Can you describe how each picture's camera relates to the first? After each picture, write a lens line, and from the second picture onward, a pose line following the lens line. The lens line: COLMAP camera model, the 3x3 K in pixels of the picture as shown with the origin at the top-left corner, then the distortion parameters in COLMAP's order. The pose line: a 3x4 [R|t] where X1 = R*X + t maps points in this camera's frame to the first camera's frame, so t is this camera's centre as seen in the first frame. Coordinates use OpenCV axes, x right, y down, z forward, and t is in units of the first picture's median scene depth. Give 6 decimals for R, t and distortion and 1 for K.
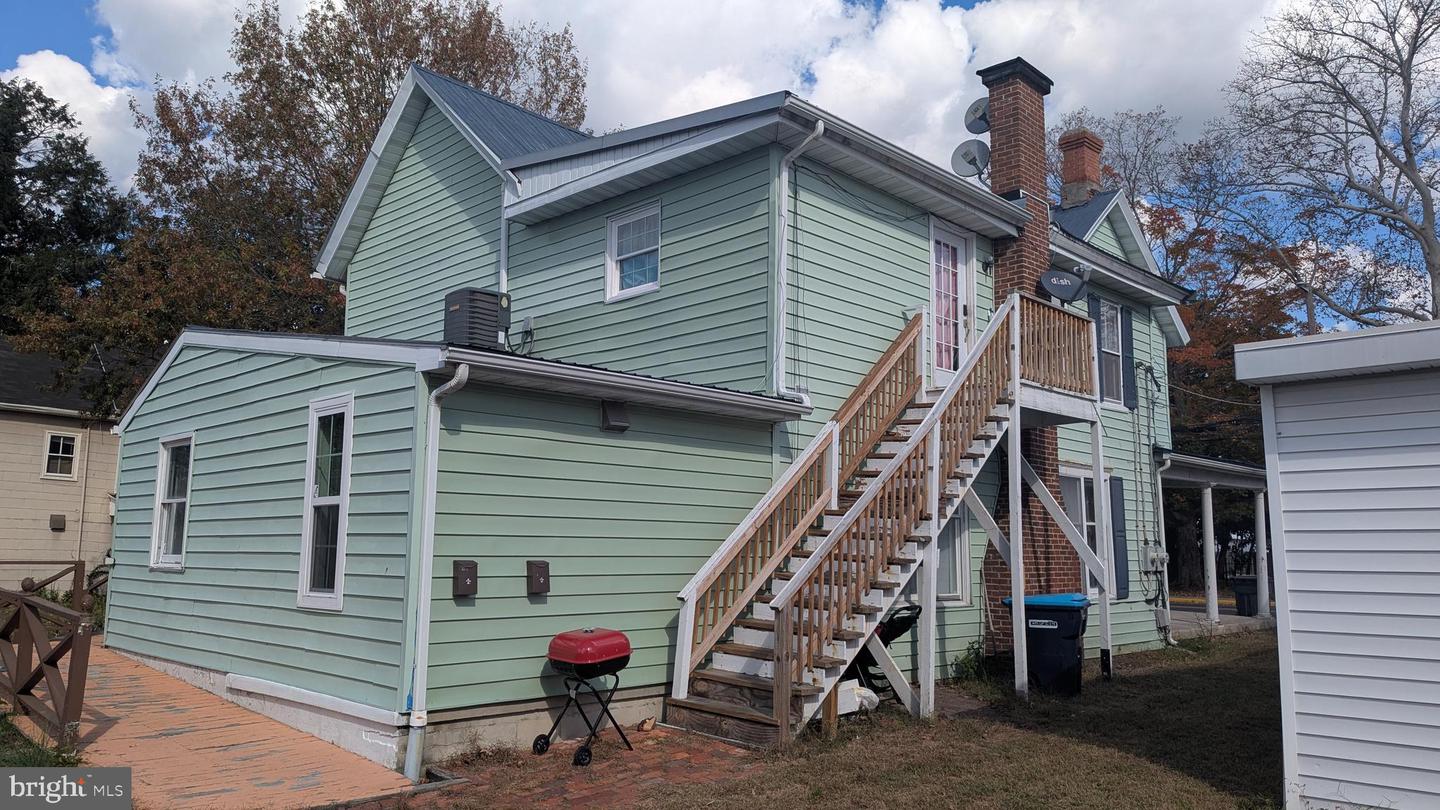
lens RADIAL K [[1024.2, 0, 717.8], [0, 1024.2, 404.8], [0, 0, 1]] dist [0.045322, 0.000040]
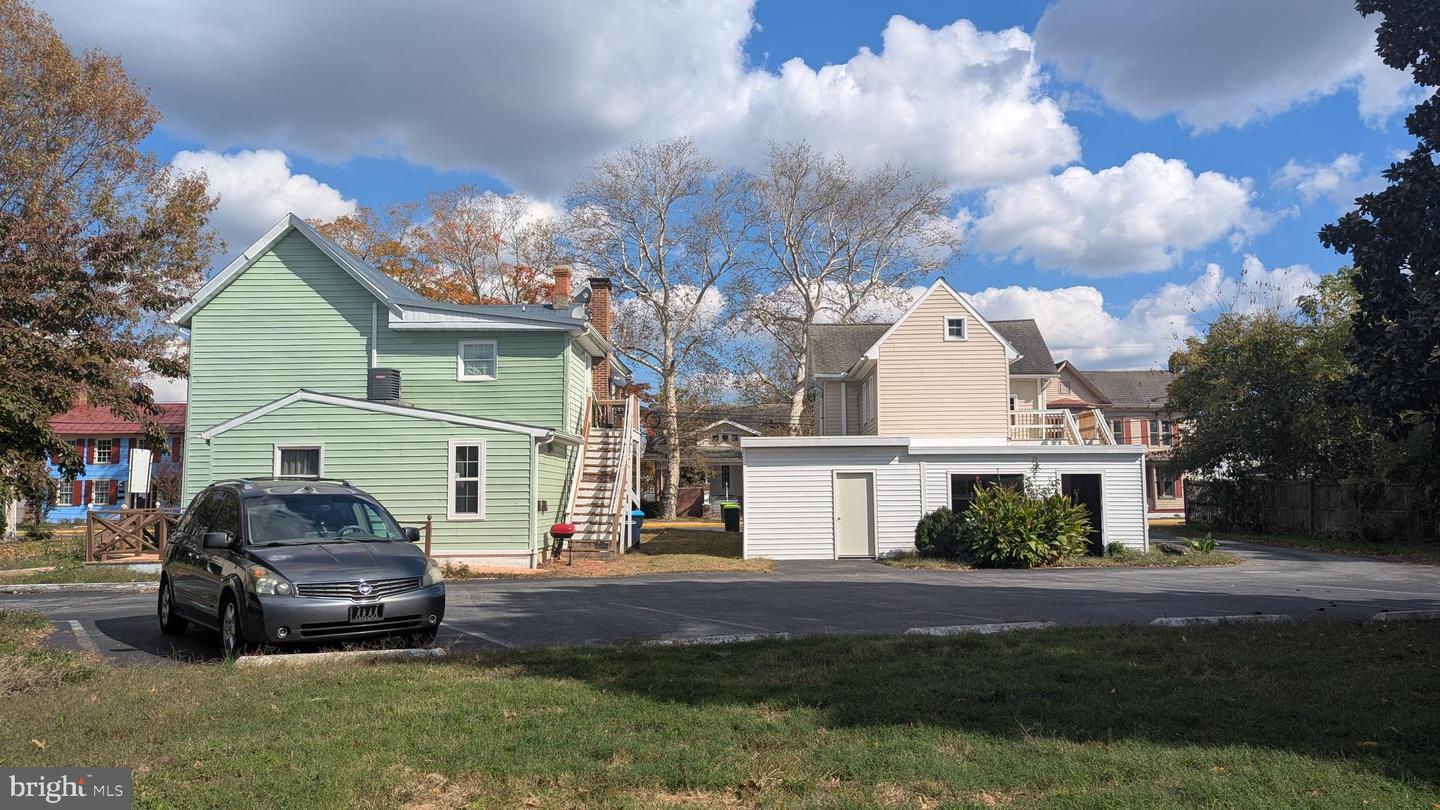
lens RADIAL K [[1024.2, 0, 723.9], [0, 1024.2, 405.6], [0, 0, 1]] dist [0.045322, 0.000040]
pose [[0.729519, 0.041987, 0.682670, -1.338381], [-0.077509, 0.996759, 0.021522, -0.159403], [-0.679554, -0.068614, 0.730410, -1.065731]]
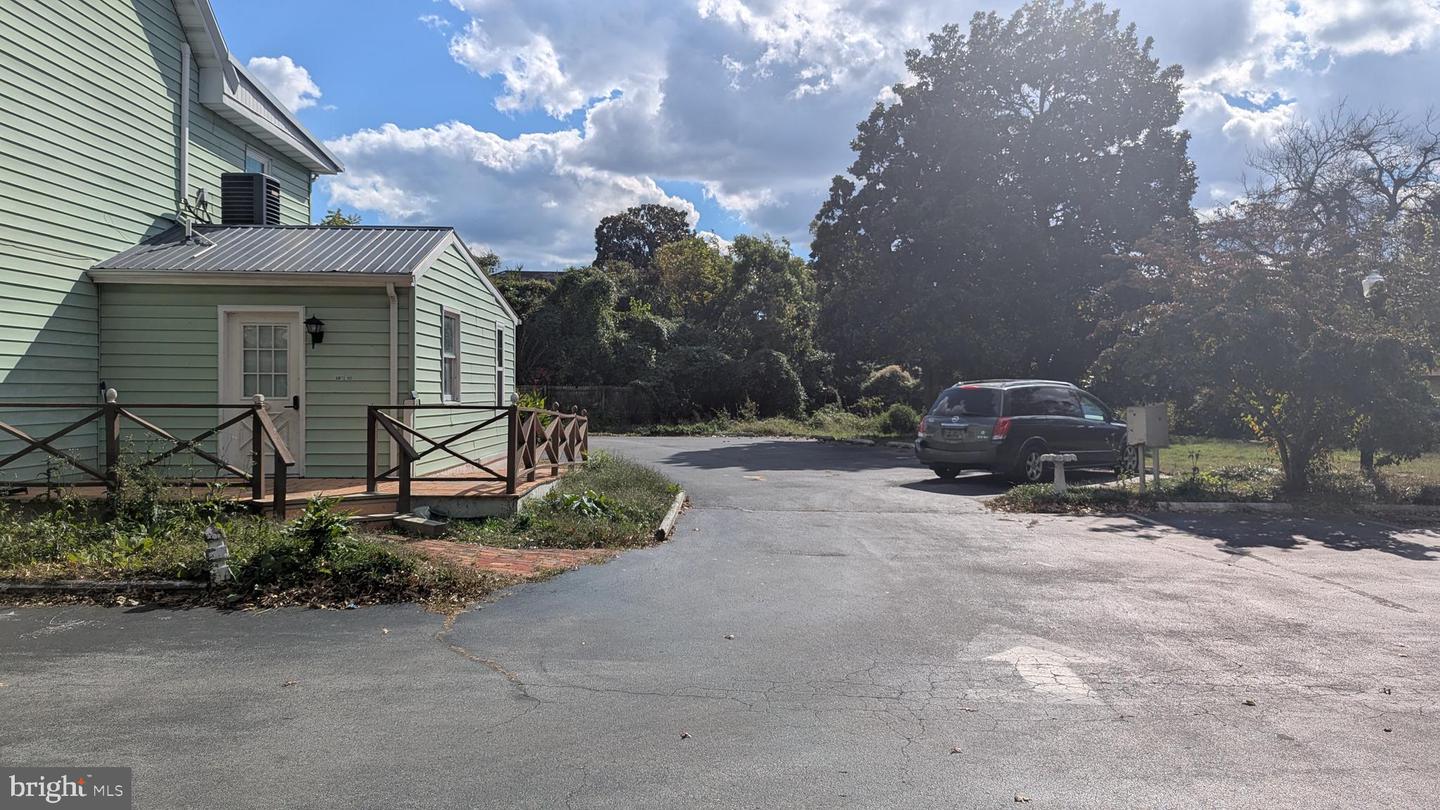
lens RADIAL K [[1024.2, 0, 723.3], [0, 1024.2, 400.5], [0, 0, 1]] dist [0.045322, 0.000040]
pose [[-0.707646, -0.022075, 0.706222, -1.801229], [-0.111114, 0.990552, -0.080375, 0.224770], [-0.697775, -0.135348, -0.703413, 1.741230]]
